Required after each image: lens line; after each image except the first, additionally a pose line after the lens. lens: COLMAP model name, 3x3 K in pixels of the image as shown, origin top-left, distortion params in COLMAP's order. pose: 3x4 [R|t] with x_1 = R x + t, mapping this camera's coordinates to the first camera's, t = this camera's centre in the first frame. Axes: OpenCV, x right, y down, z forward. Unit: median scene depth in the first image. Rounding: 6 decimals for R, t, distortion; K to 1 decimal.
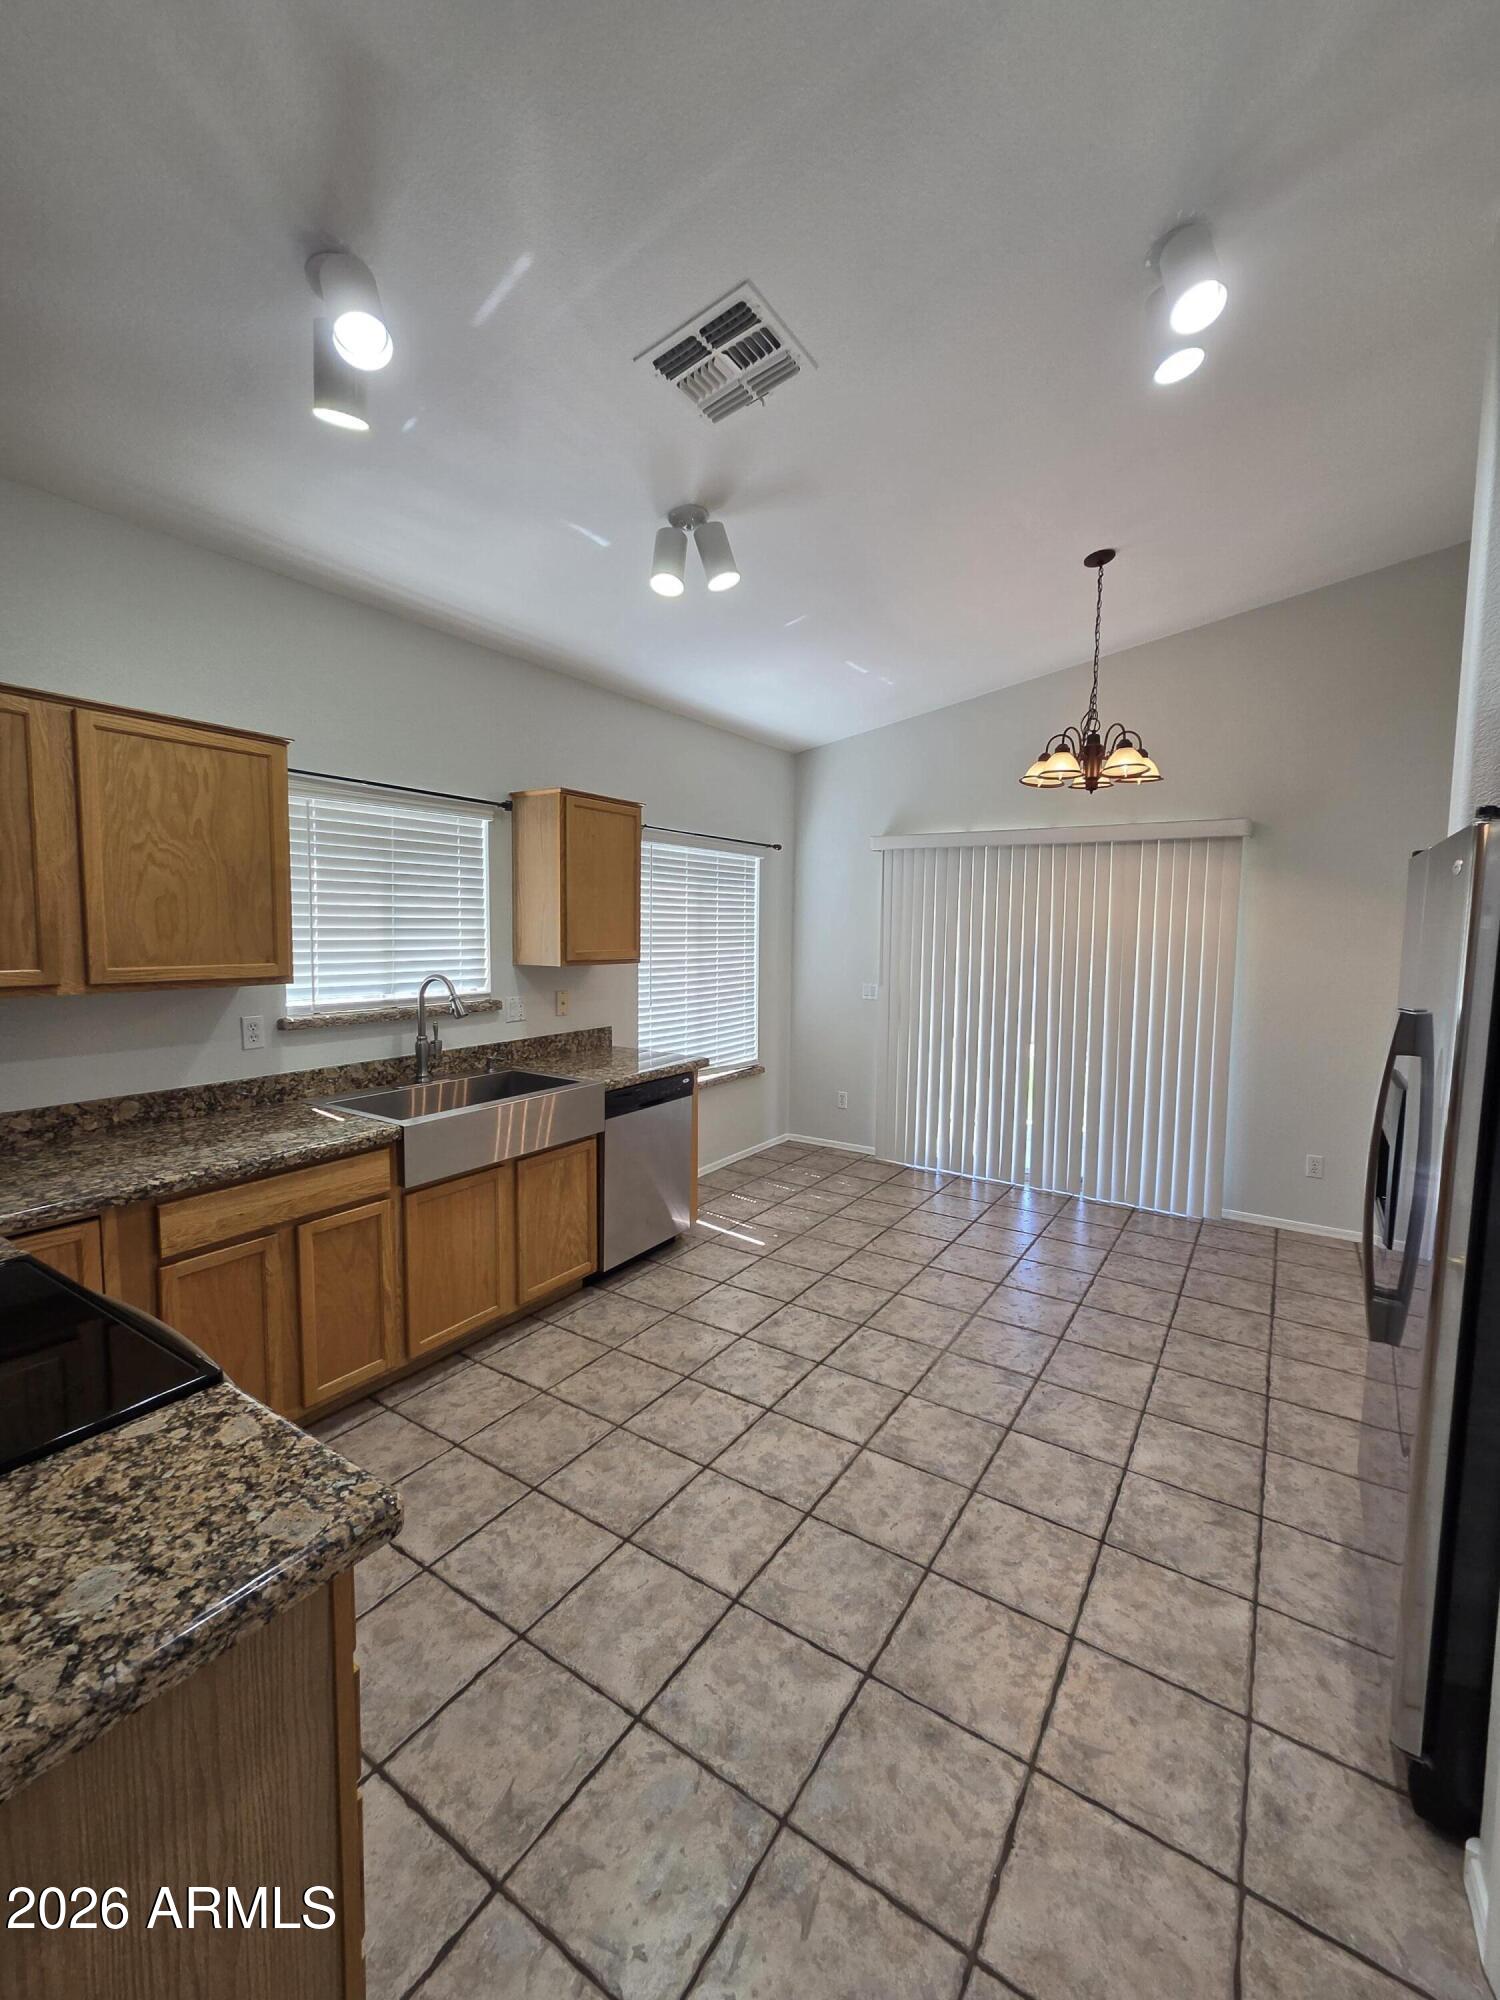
lens RADIAL K [[811.7, 0, 754.7], [0, 811.7, 1003.6], [0, 0, 1]] dist [0.002865, 0.000514]
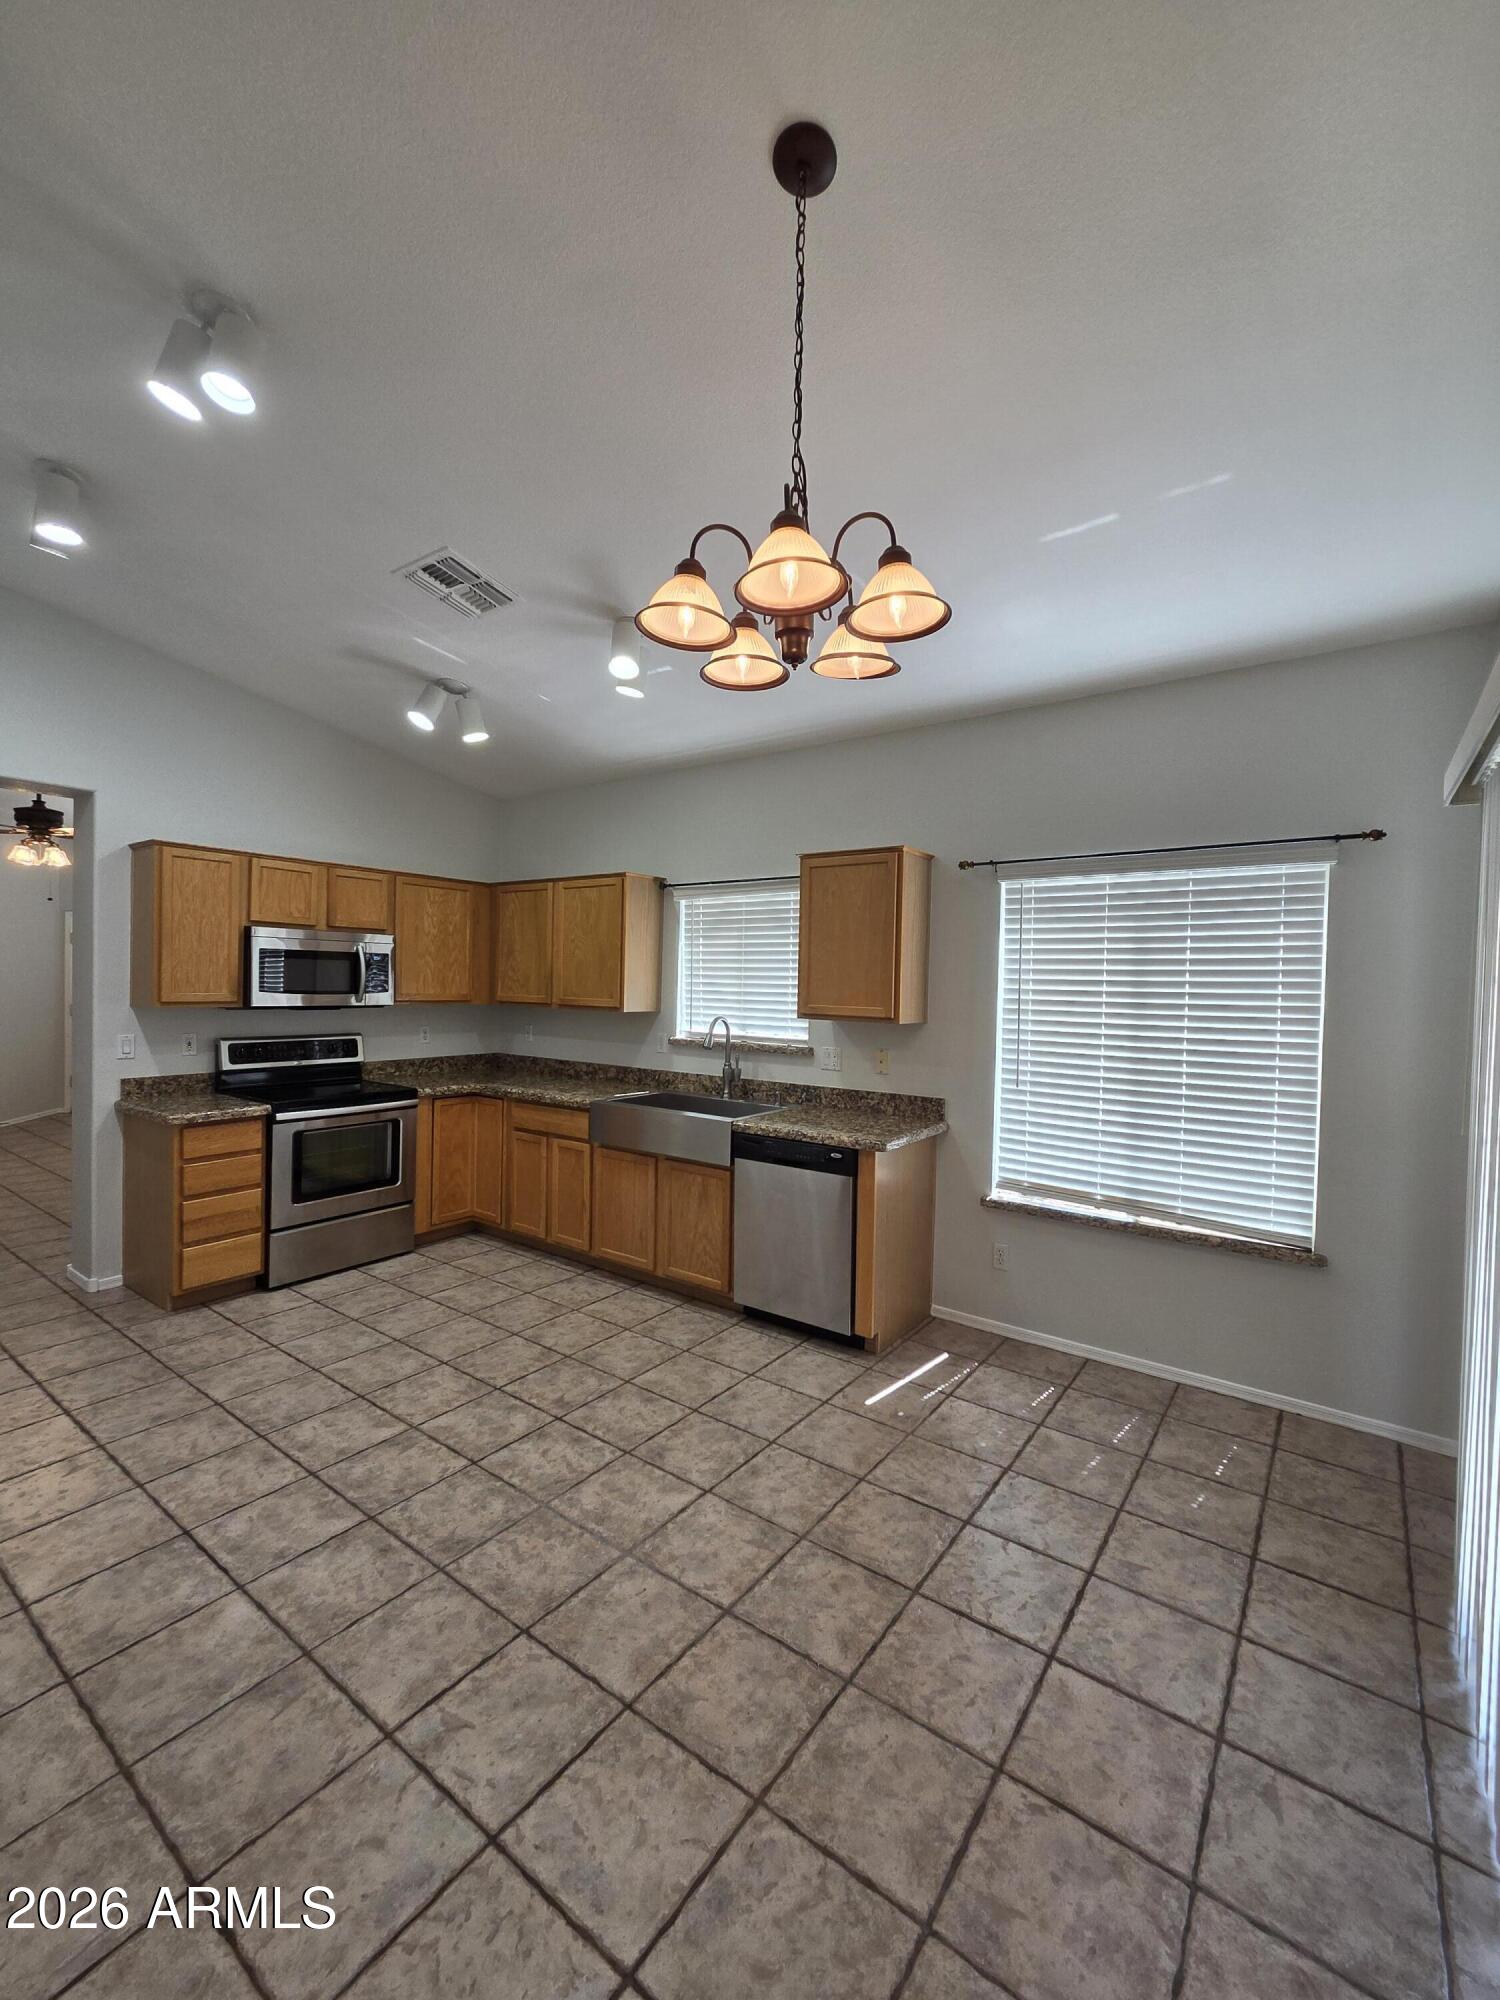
lens RADIAL K [[811.7, 0, 755.1], [0, 811.7, 989.1], [0, 0, 1]] dist [0.002865, 0.000514]
pose [[-0.037108, -0.005734, -0.999295, 1.095048], [-0.115970, 0.993252, -0.001393, -0.099804], [0.992559, 0.115836, -0.037522, 1.263210]]
